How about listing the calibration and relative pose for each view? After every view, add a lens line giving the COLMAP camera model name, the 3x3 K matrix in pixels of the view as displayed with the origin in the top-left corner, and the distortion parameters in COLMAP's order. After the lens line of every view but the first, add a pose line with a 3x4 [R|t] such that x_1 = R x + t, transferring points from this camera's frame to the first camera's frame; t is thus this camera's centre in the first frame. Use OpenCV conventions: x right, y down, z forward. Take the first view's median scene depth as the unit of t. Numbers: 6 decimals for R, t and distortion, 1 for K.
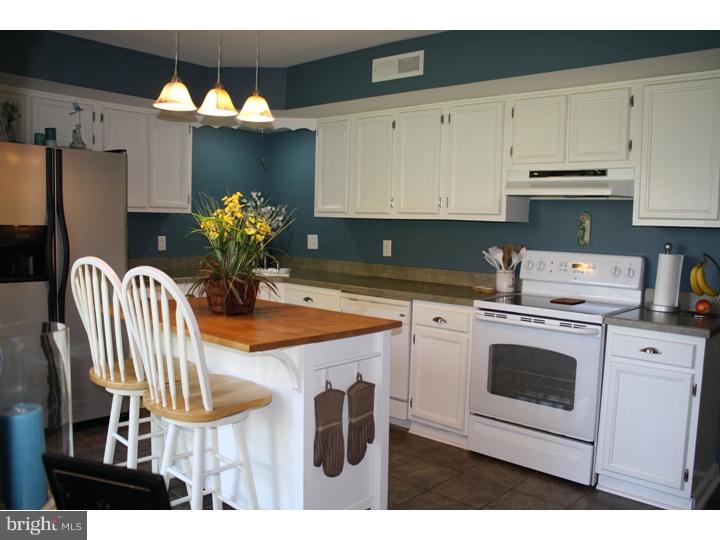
lens RADIAL K [[633.3, 0, 359.9], [0, 633.3, 270.8], [0, 0, 1]] dist [-0.007138, 0.002116]
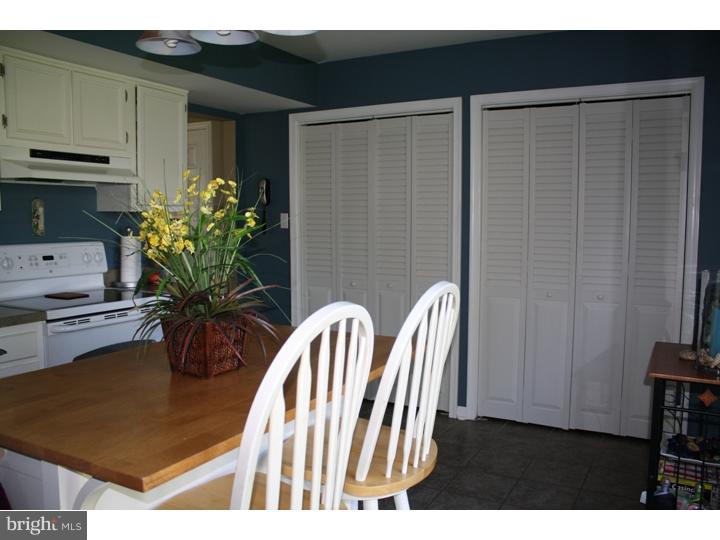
lens RADIAL K [[633.3, 0, 359.6], [0, 633.3, 268.0], [0, 0, 1]] dist [-0.007138, 0.002116]
pose [[-0.235661, -0.110773, 0.965501, -0.654563], [0.072732, 0.988686, 0.131185, -0.081413], [-0.969110, 0.101138, -0.224938, 0.790868]]
